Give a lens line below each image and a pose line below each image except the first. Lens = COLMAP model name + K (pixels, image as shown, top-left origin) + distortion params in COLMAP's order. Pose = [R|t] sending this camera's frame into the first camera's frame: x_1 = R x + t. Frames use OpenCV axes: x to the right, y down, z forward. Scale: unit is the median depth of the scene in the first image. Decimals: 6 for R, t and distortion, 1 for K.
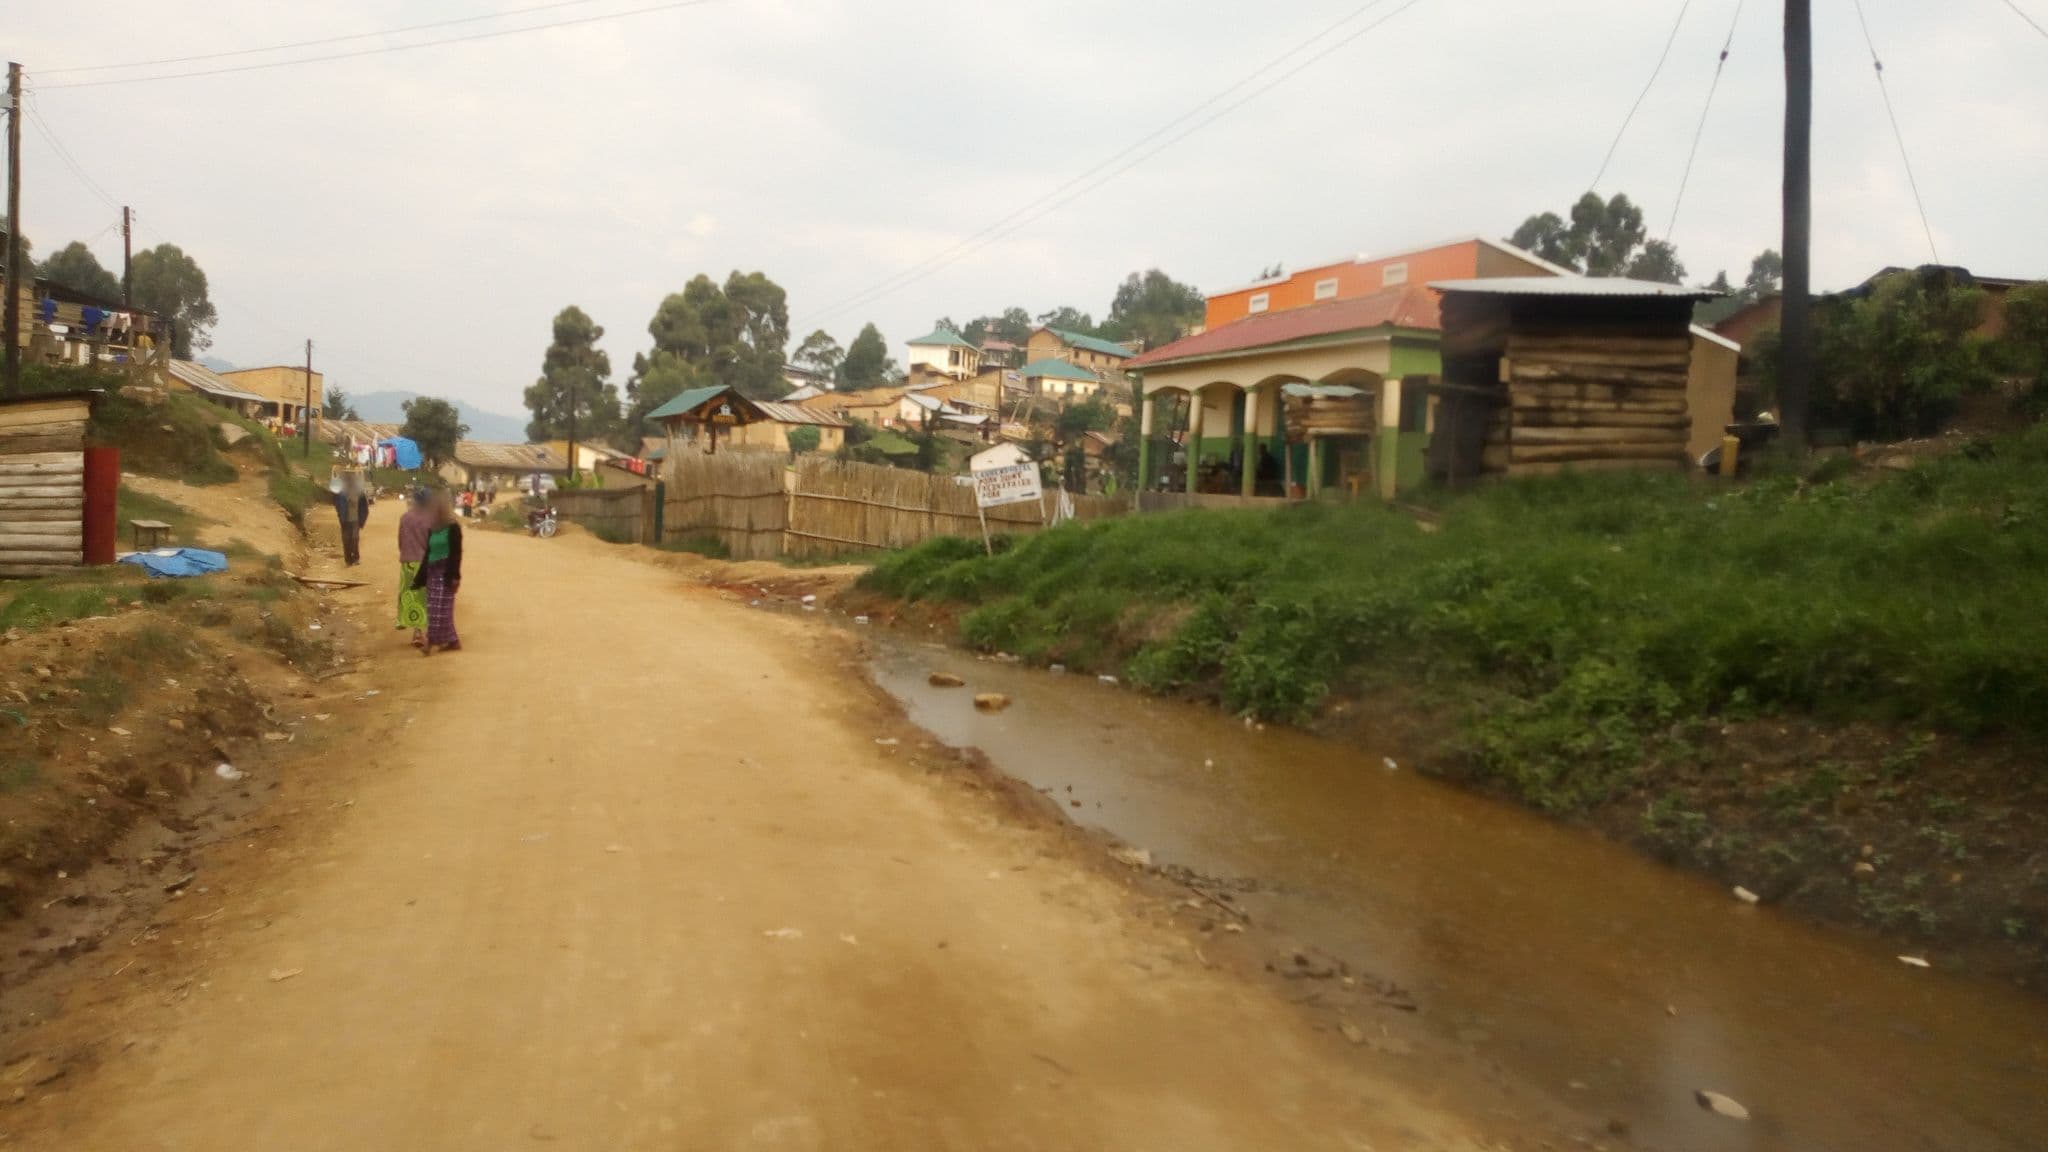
lens RADIAL K [[1431.5, 0, 1024.0], [0, 1431.5, 576.0], [0, 0, 1]] dist [0.072478, -0.225582]
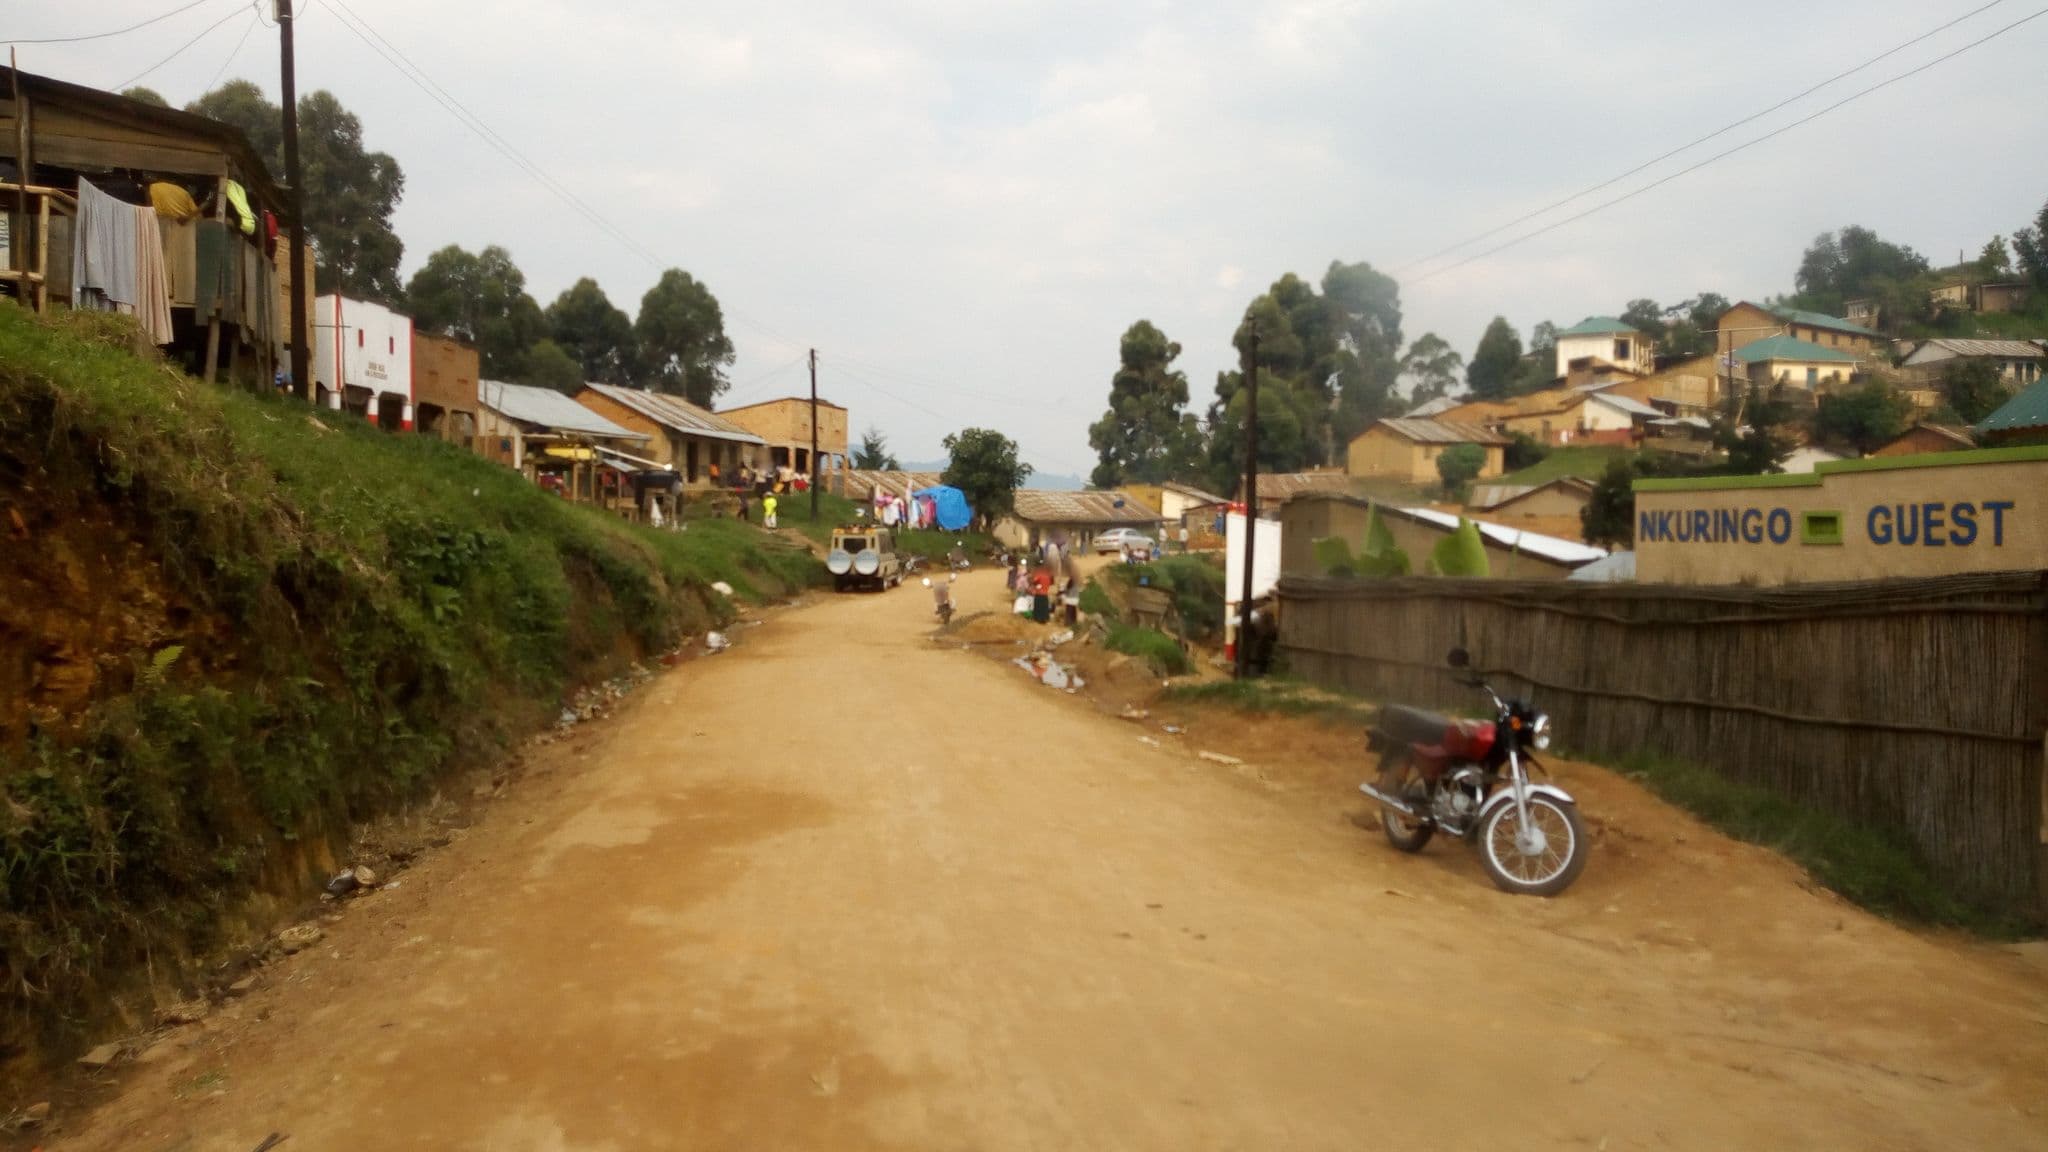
lens RADIAL K [[1431.5, 0, 1024.0], [0, 1431.5, 576.0], [0, 0, 1]] dist [0.072478, -0.225582]
pose [[0.932475, -0.032075, -0.359808, -0.089238], [0.020962, 0.999176, -0.034747, -0.016416], [0.360626, 0.024859, 0.932379, 0.223154]]
